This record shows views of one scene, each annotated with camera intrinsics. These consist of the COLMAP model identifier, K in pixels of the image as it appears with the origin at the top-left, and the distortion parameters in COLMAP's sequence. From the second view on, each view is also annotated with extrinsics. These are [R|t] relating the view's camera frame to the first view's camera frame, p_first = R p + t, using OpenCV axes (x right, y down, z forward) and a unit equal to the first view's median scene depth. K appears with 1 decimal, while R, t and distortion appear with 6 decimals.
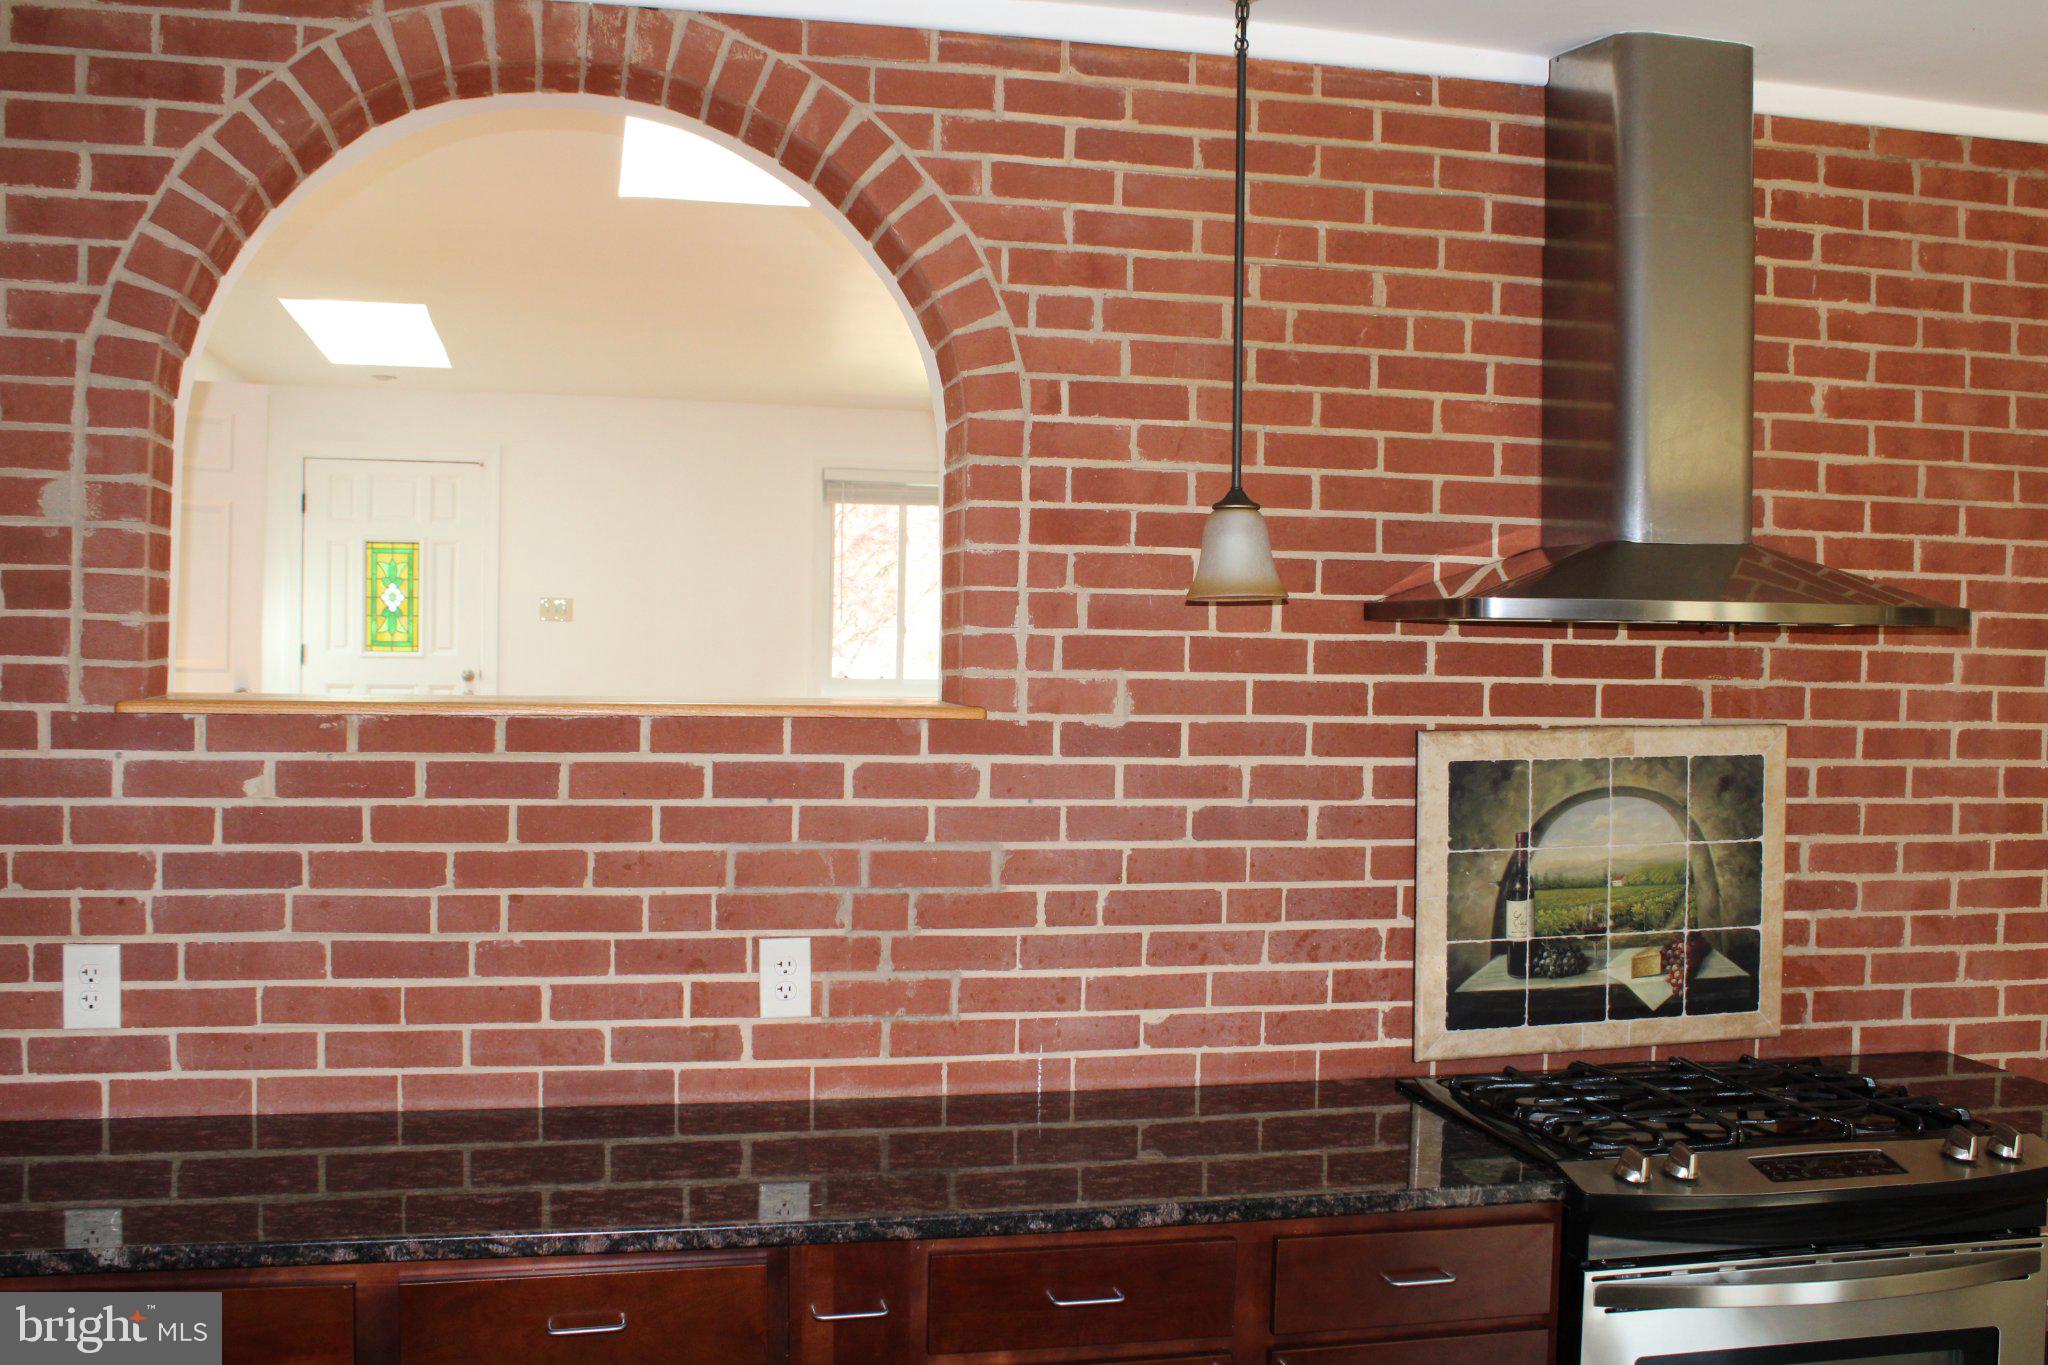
lens RADIAL K [[1974.8, 0, 1021.4], [0, 1974.8, 681.9], [0, 0, 1]] dist [-0.084976, 0.000000]
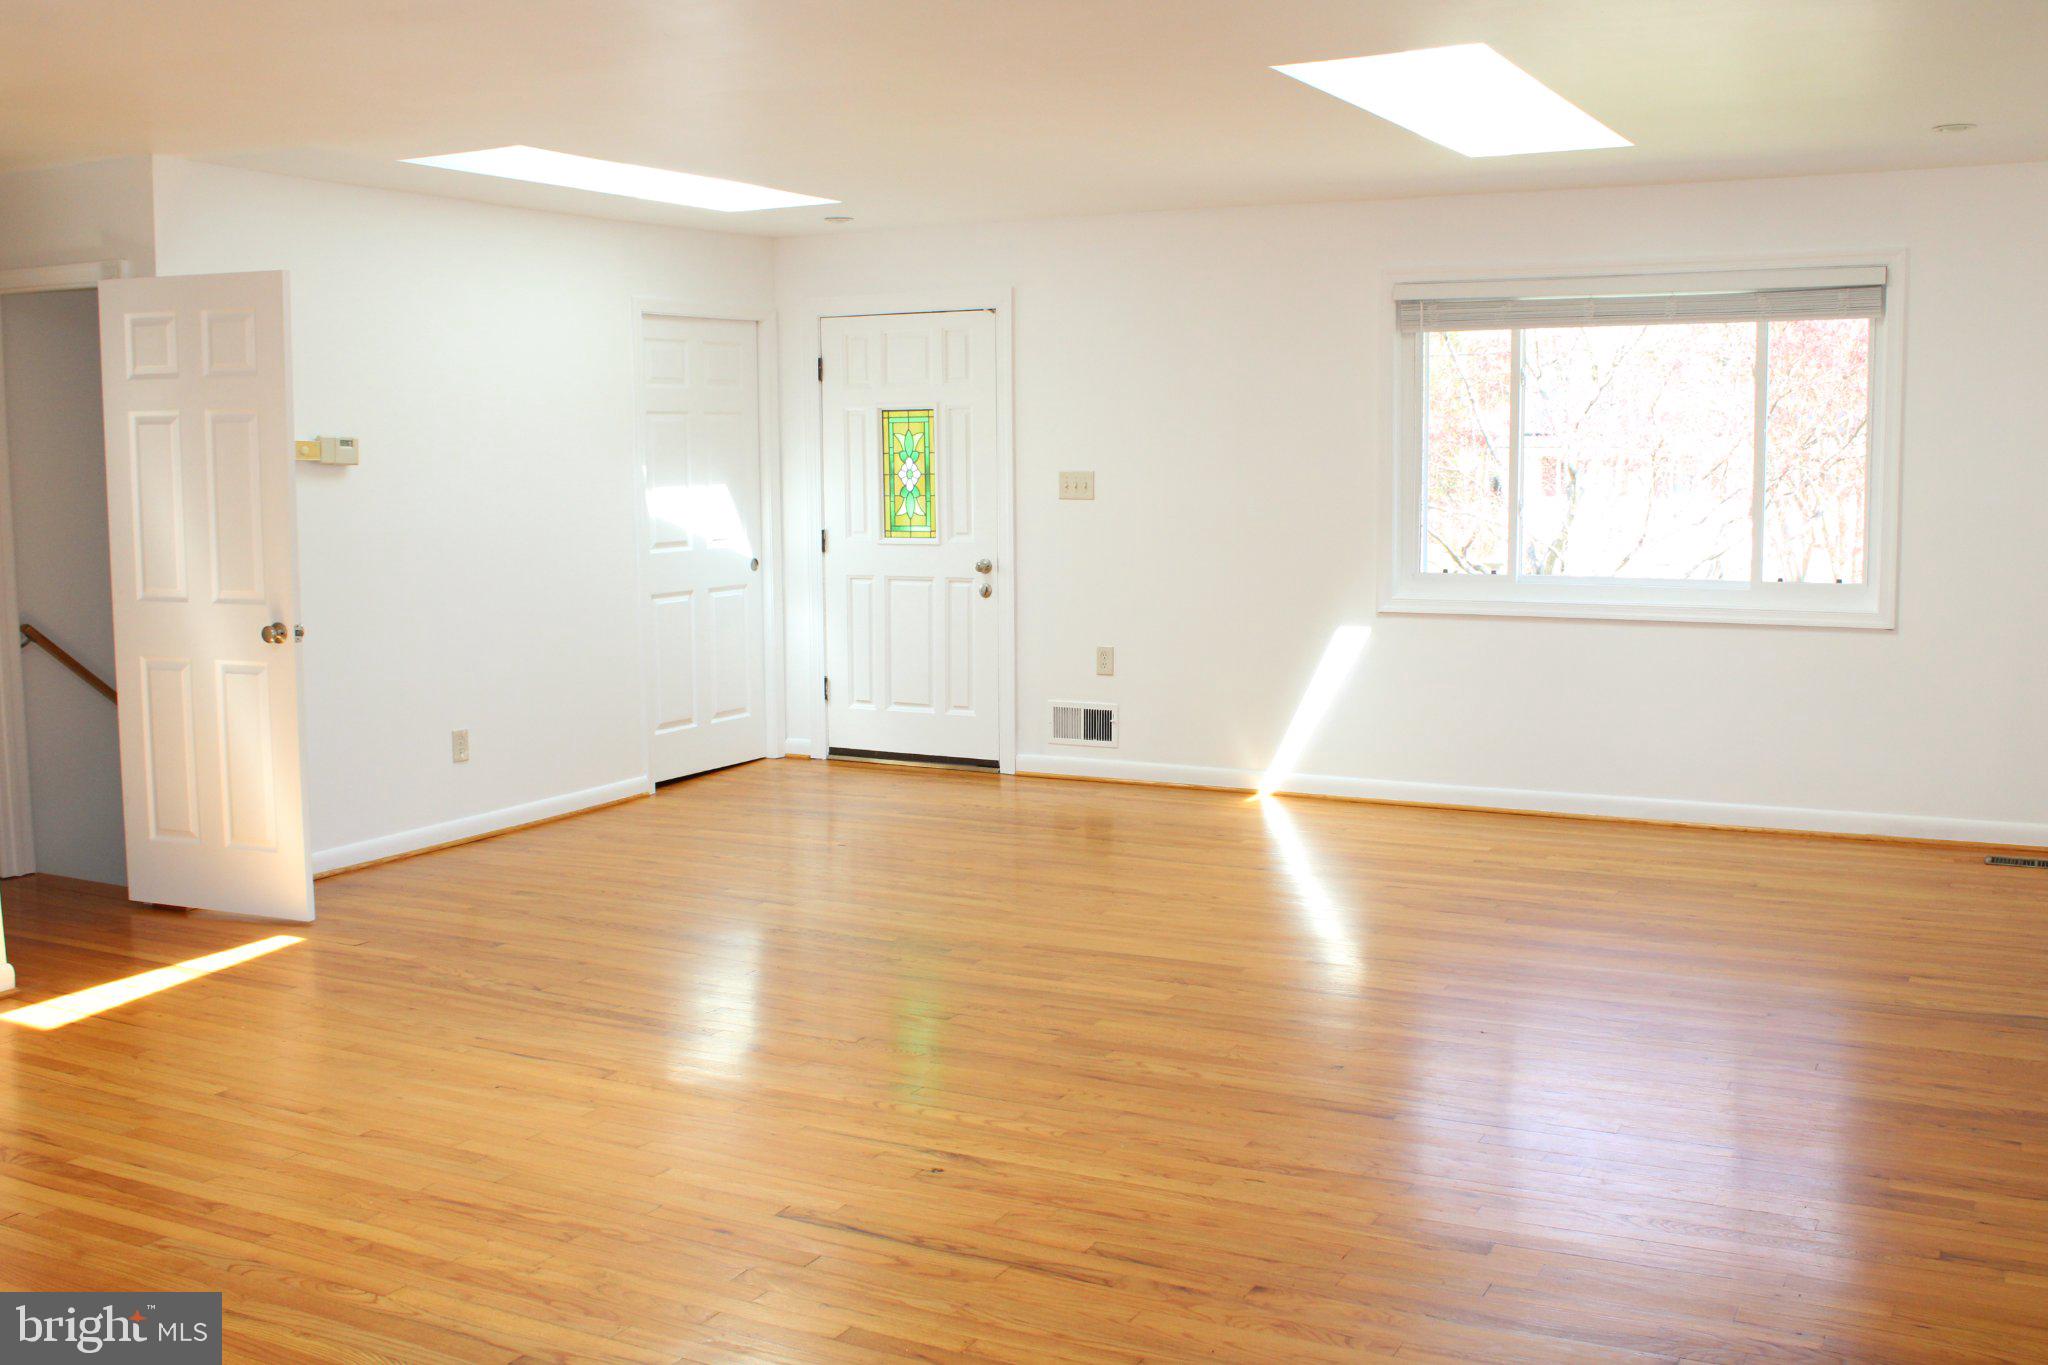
lens RADIAL K [[1974.8, 0, 1025.6], [0, 1974.8, 681.5], [0, 0, 1]] dist [-0.084976, 0.000000]
pose [[0.757415, 0.055172, -0.650599, 0.246422], [0.005863, 0.995809, 0.091272, -0.027425], [0.652908, -0.072945, 0.753917, 0.329685]]
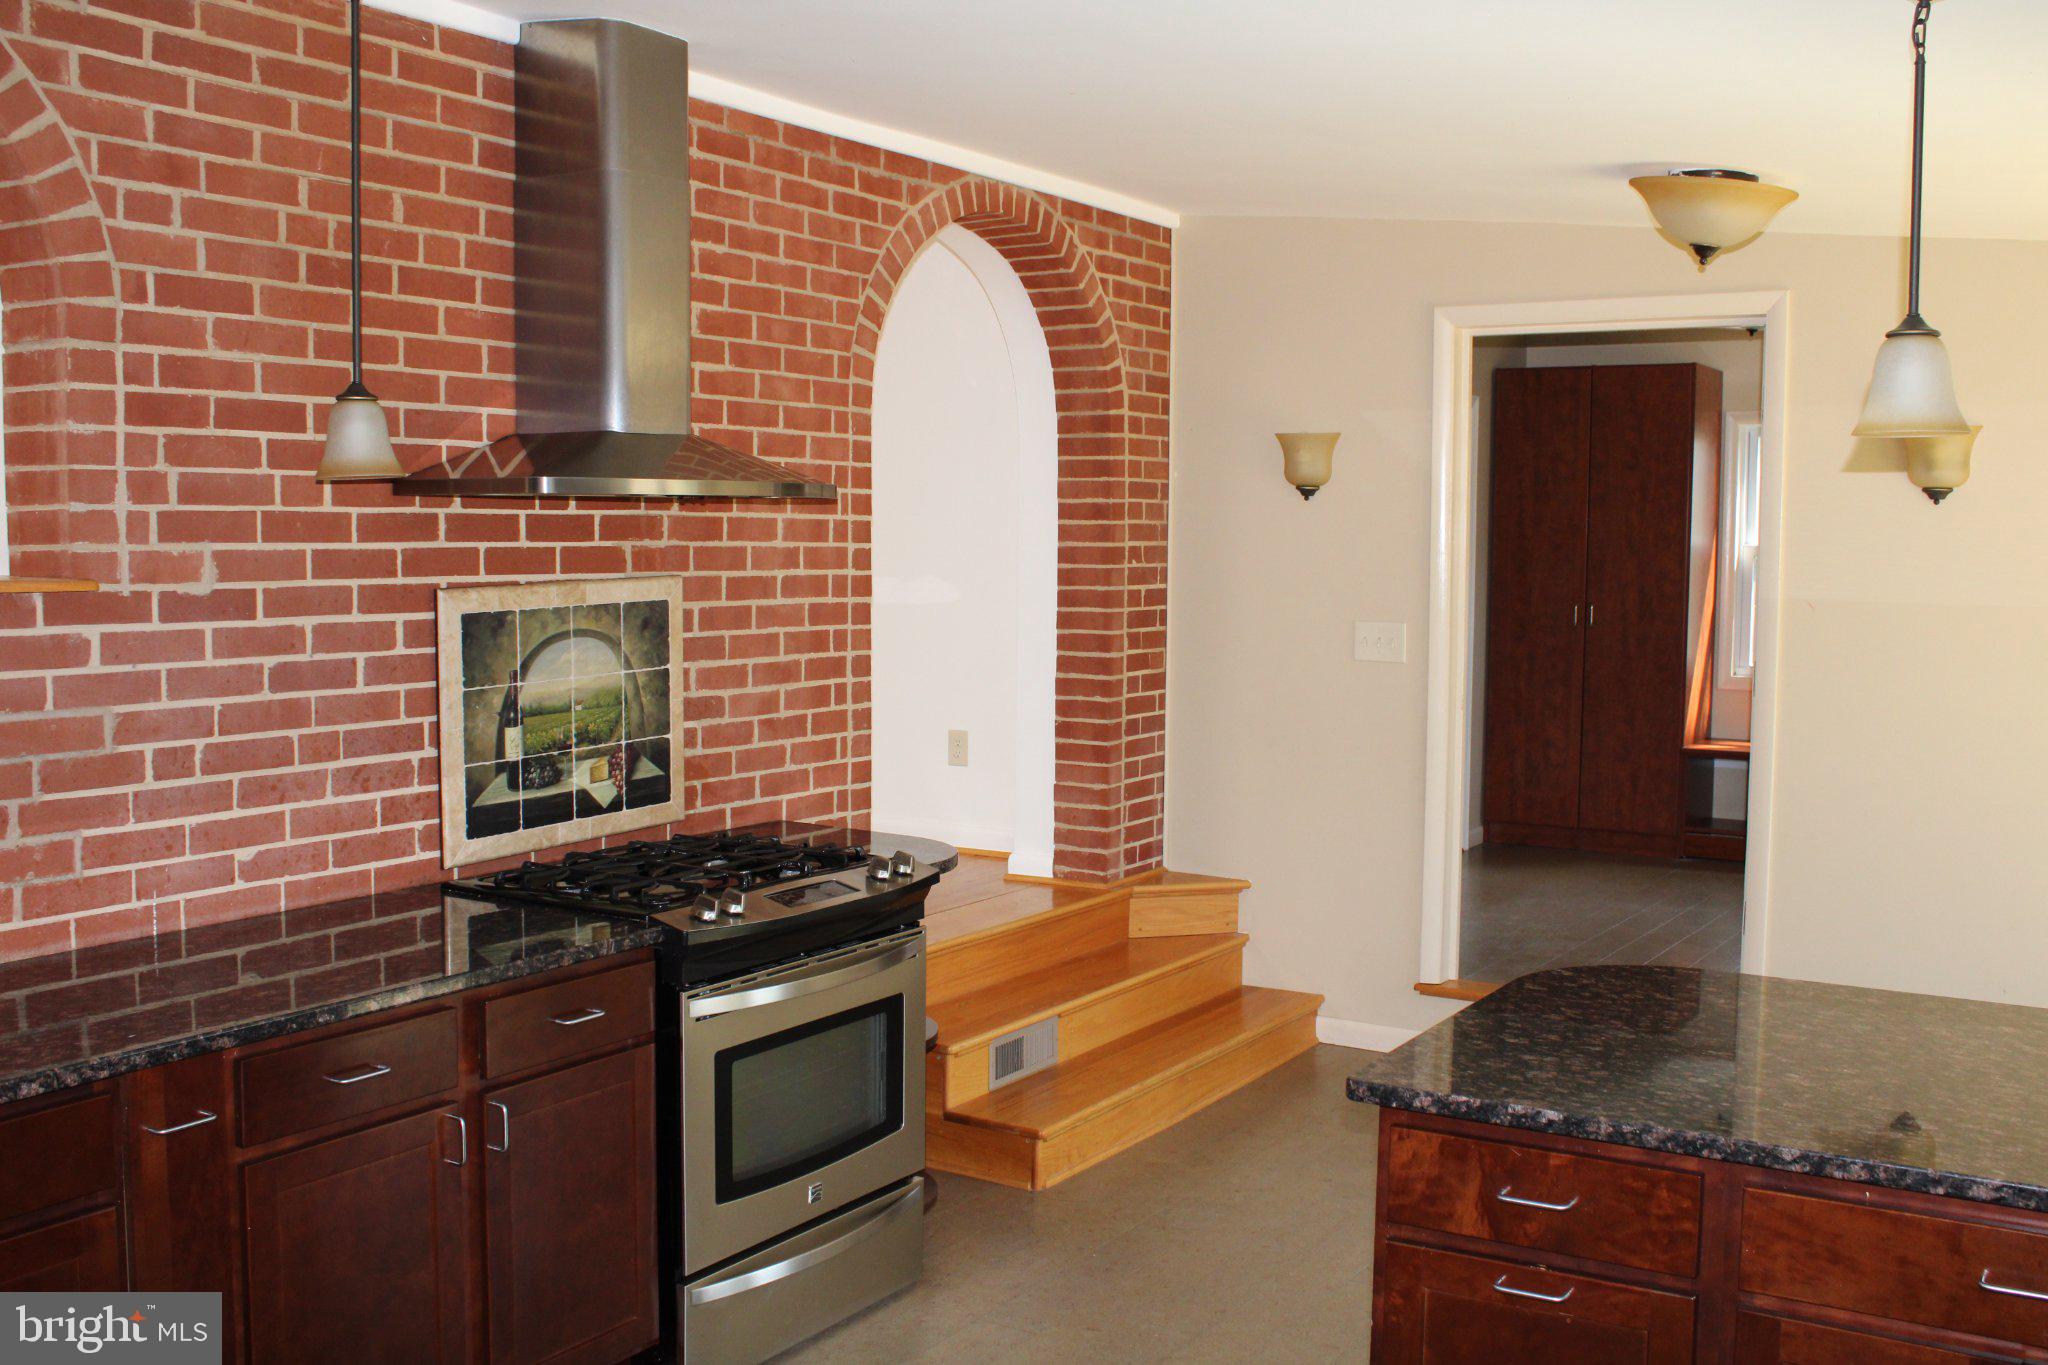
lens RADIAL K [[1974.8, 0, 1029.3], [0, 1974.8, 669.9], [0, 0, 1]] dist [-0.084976, 0.000000]
pose [[0.713088, -0.060161, 0.698489, -0.372381], [0.014791, 0.997381, 0.070805, -0.004714], [-0.700919, -0.040159, 0.712110, -0.085547]]
